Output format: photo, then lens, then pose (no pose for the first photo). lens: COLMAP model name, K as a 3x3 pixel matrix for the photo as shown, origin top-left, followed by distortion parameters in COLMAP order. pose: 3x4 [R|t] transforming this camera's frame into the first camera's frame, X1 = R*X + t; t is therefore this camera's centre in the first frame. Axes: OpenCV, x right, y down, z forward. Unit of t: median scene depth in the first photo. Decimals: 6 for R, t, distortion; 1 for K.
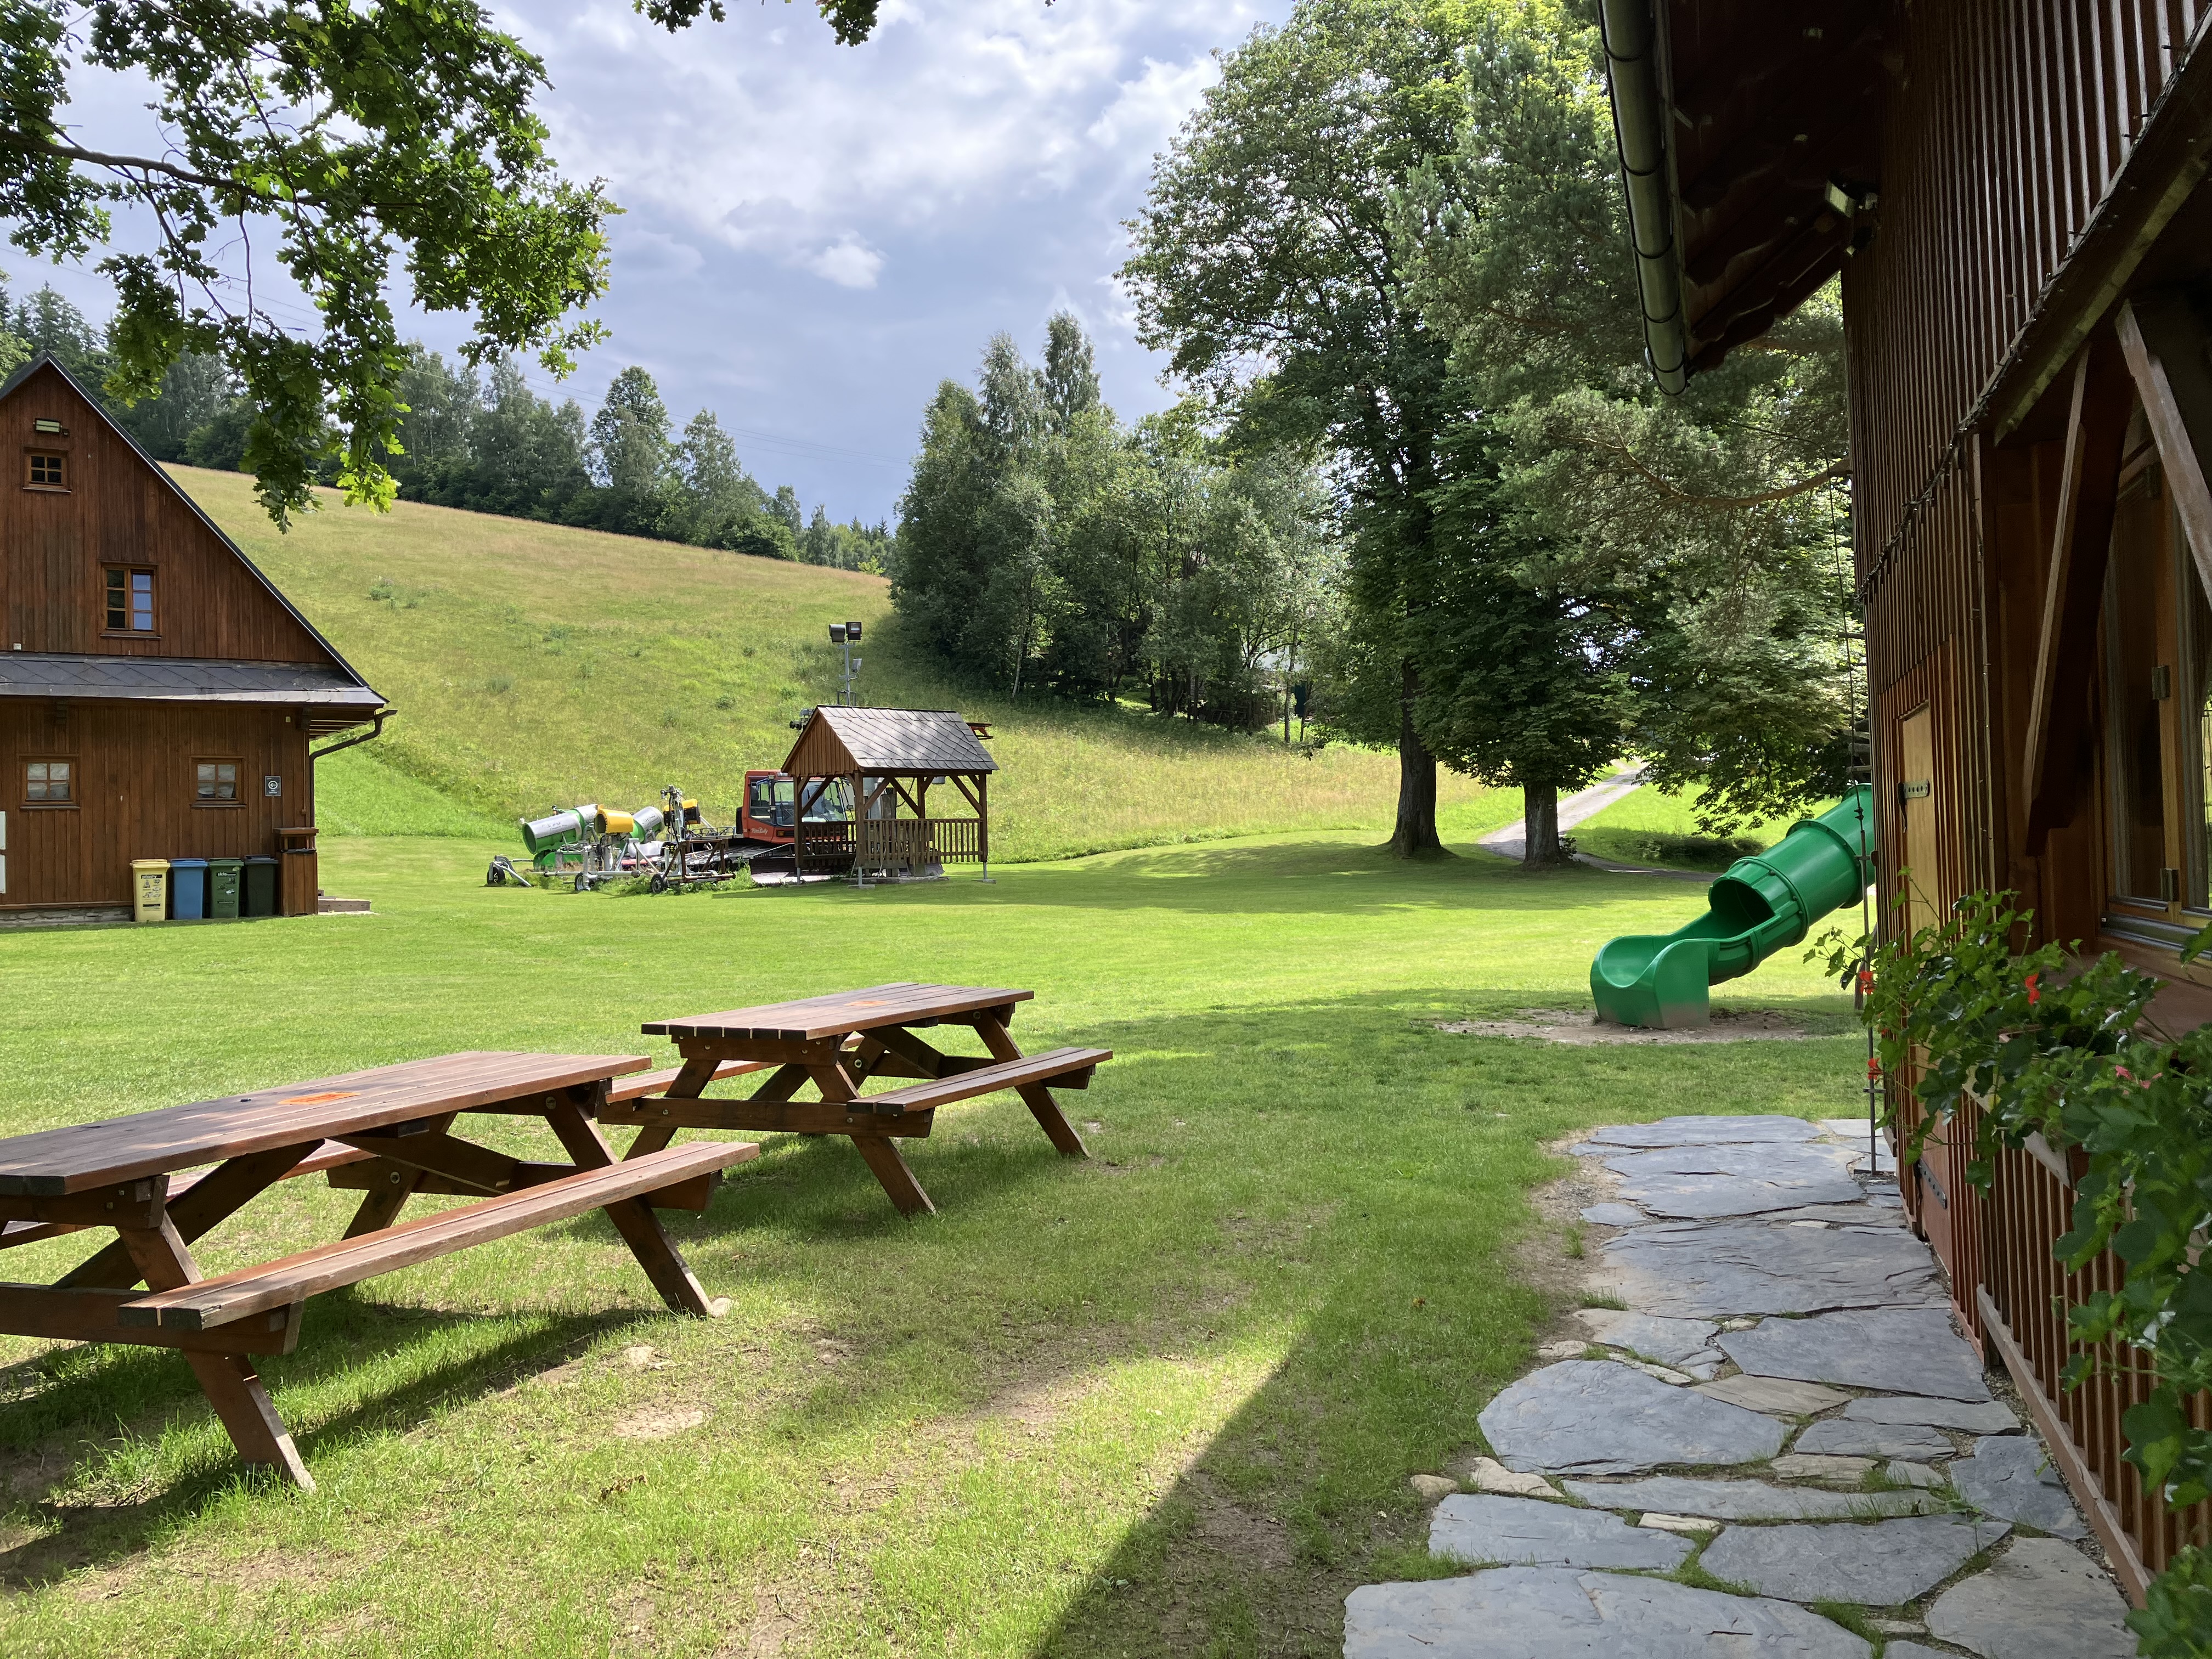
lens RADIAL K [[1785.7, 0, 1109.1], [0, 1785.7, 824.5], [0, 0, 1]] dist [0.032677, -0.006510]
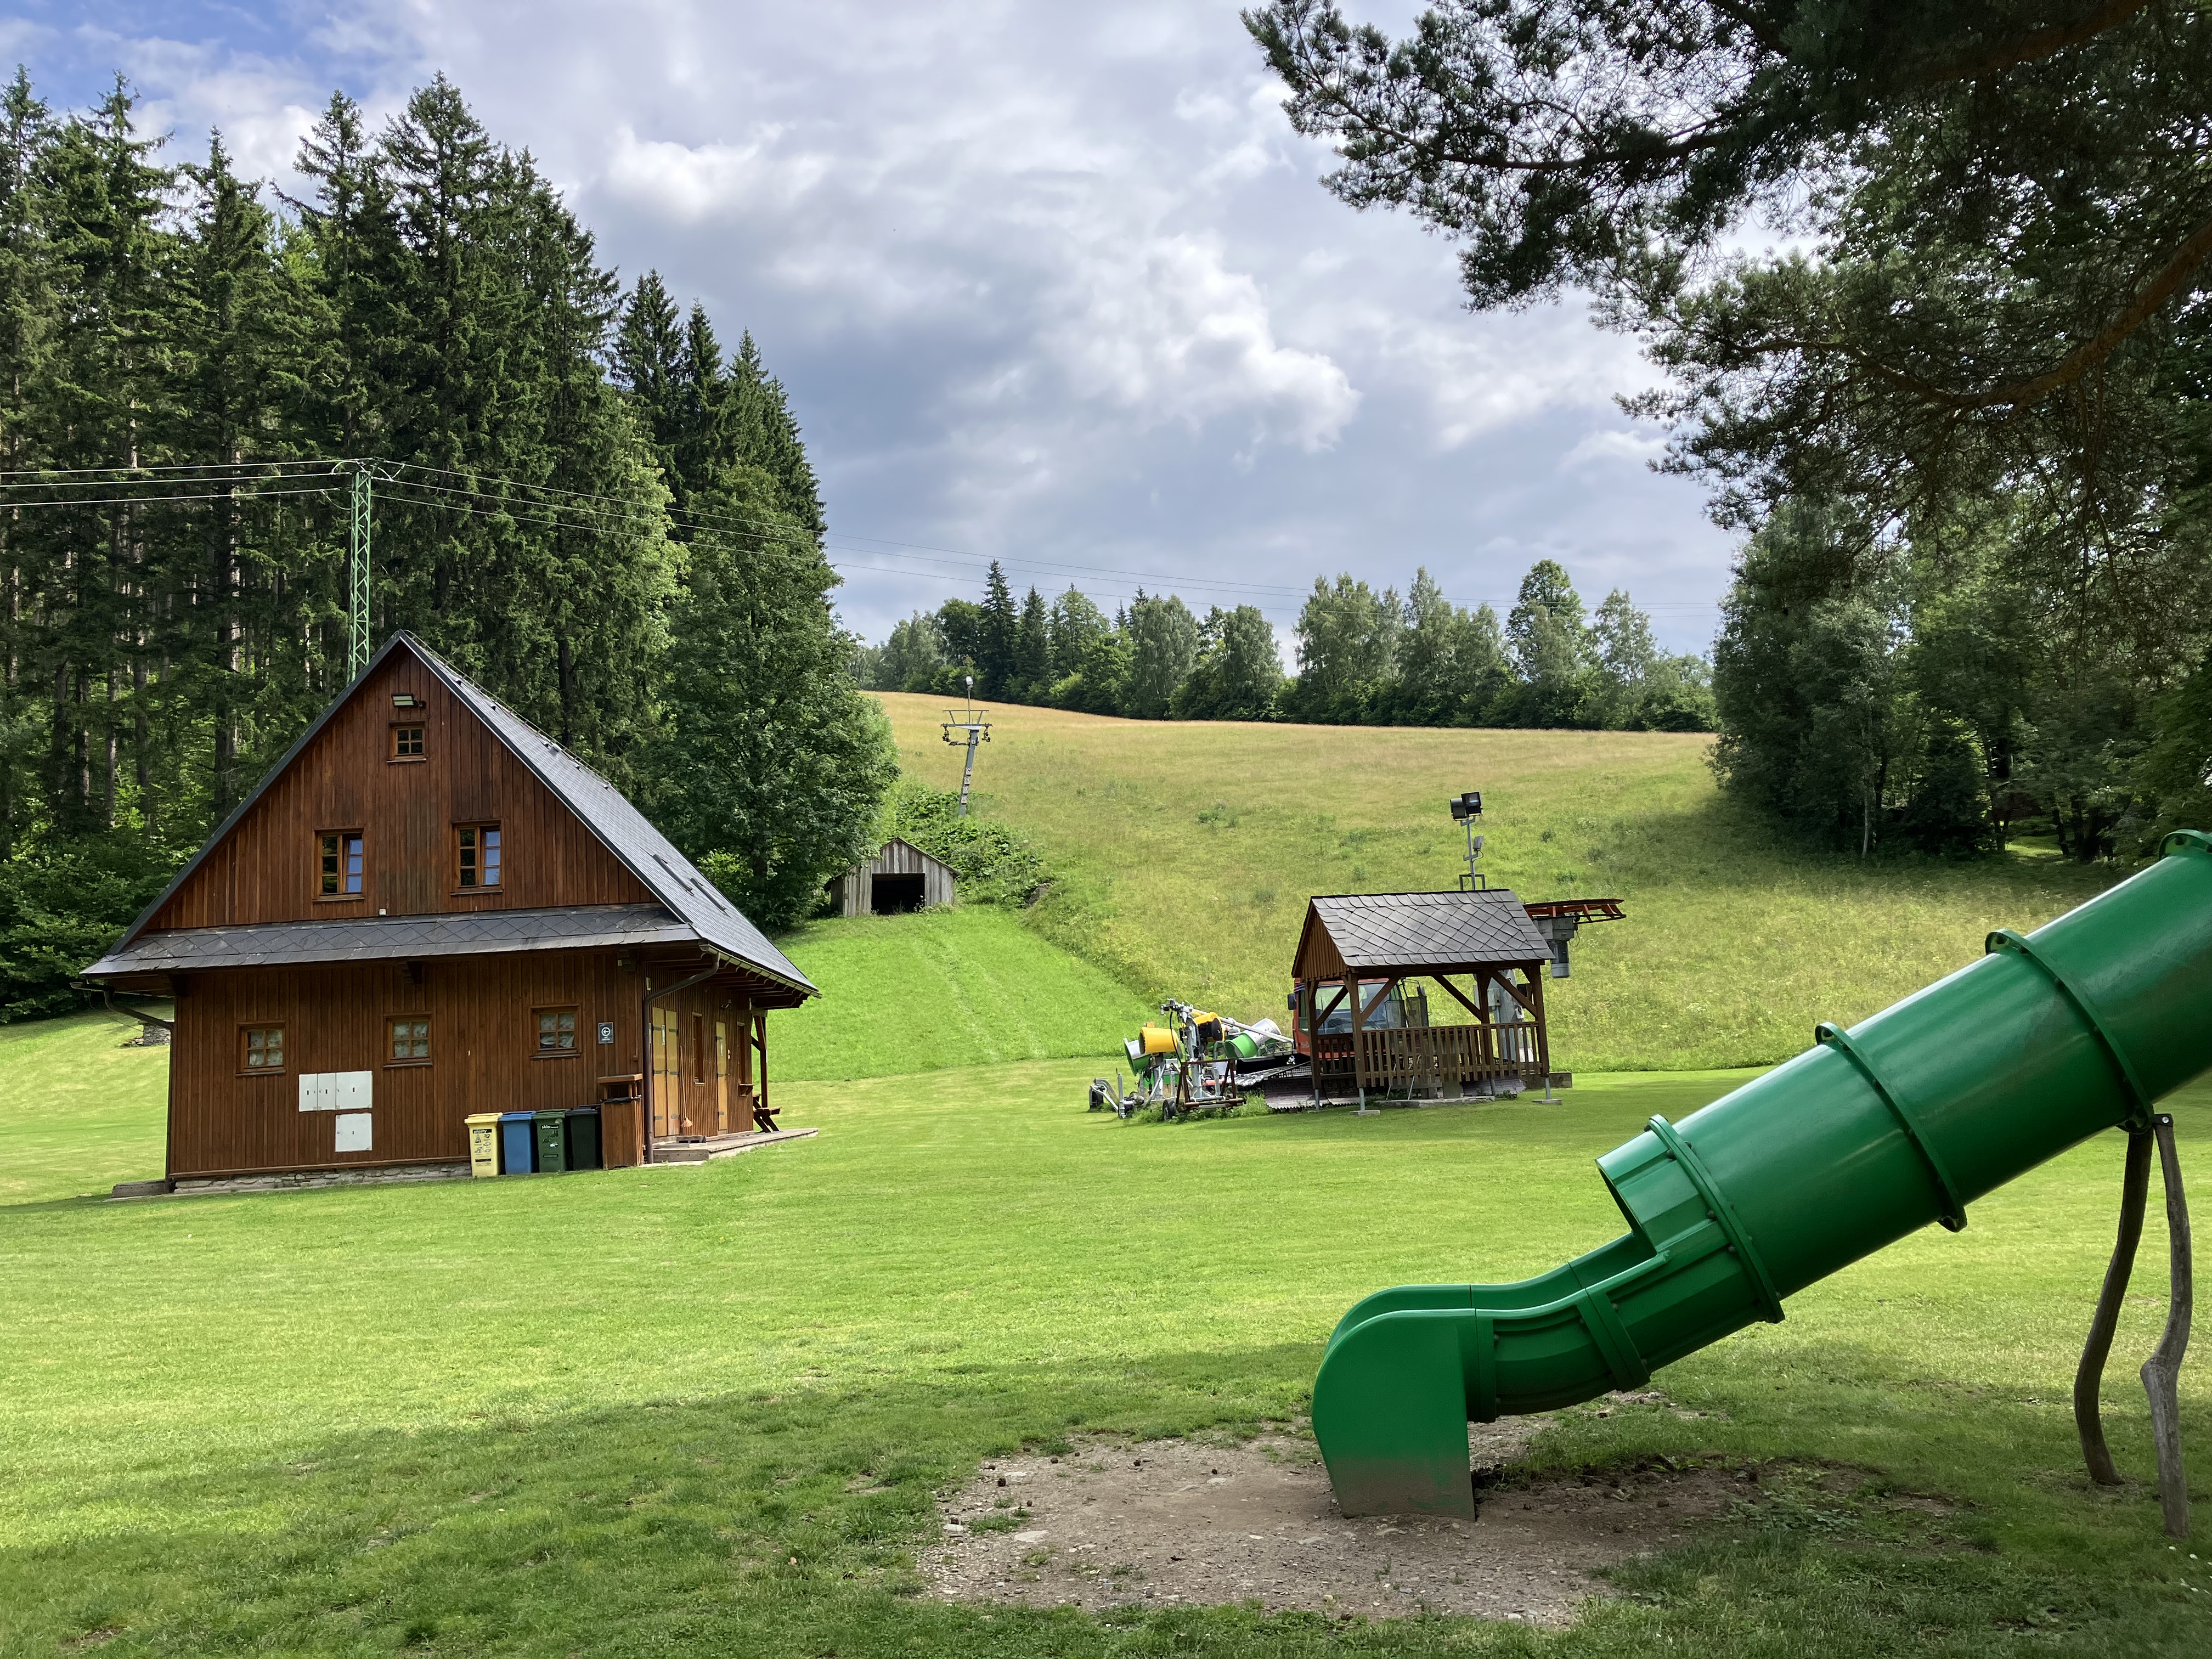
lens RADIAL K [[1785.7, 0, 1095.3], [0, 1785.7, 905.3], [0, 0, 1]] dist [0.032677, -0.006510]
pose [[0.843600, -0.080726, -0.530869, 0.089498], [0.046595, 0.995911, -0.077399, -0.000908], [0.534946, 0.040558, 0.843912, 0.104037]]
